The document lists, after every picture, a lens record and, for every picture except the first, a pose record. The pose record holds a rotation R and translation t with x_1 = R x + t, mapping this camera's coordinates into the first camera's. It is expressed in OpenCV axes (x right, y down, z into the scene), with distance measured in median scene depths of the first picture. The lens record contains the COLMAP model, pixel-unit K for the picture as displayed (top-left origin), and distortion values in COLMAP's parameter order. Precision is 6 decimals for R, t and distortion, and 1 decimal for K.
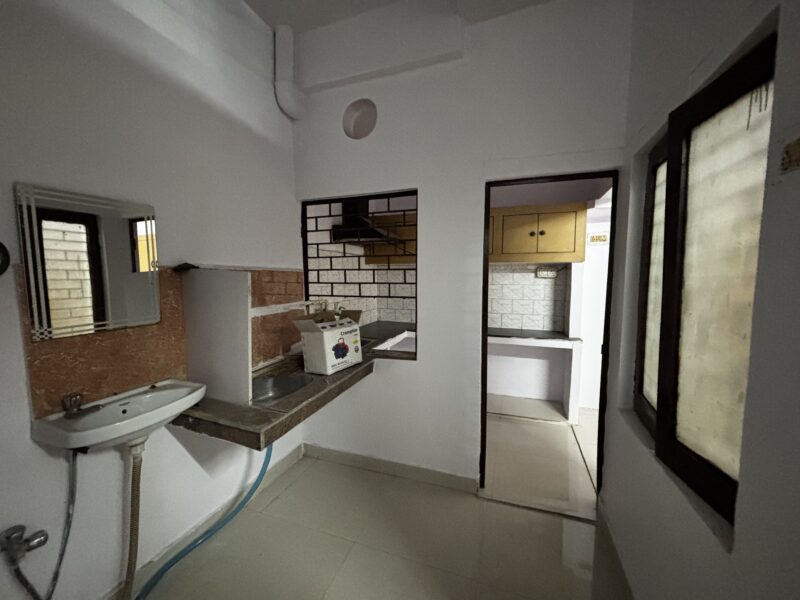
lens RADIAL K [[323.3, 0, 400.7], [0, 323.3, 300.9], [0, 0, 1]] dist [-0.000125, -0.000307]
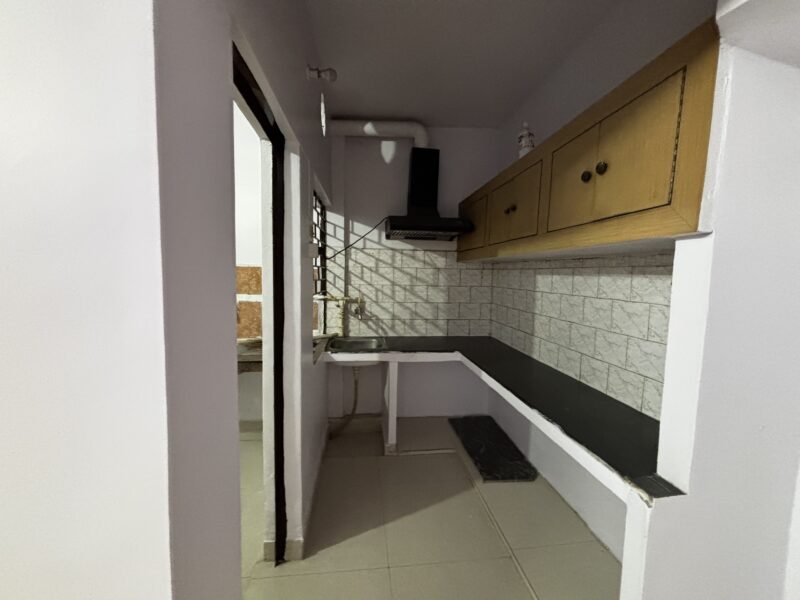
lens RADIAL K [[323.3, 0, 399.0], [0, 323.3, 301.8], [0, 0, 1]] dist [-0.000125, -0.000307]
pose [[0.435821, 0.089078, -0.895615, 0.685591], [-0.097026, 0.993941, 0.051643, -0.049249], [0.894788, 0.064391, 0.441823, 0.622430]]
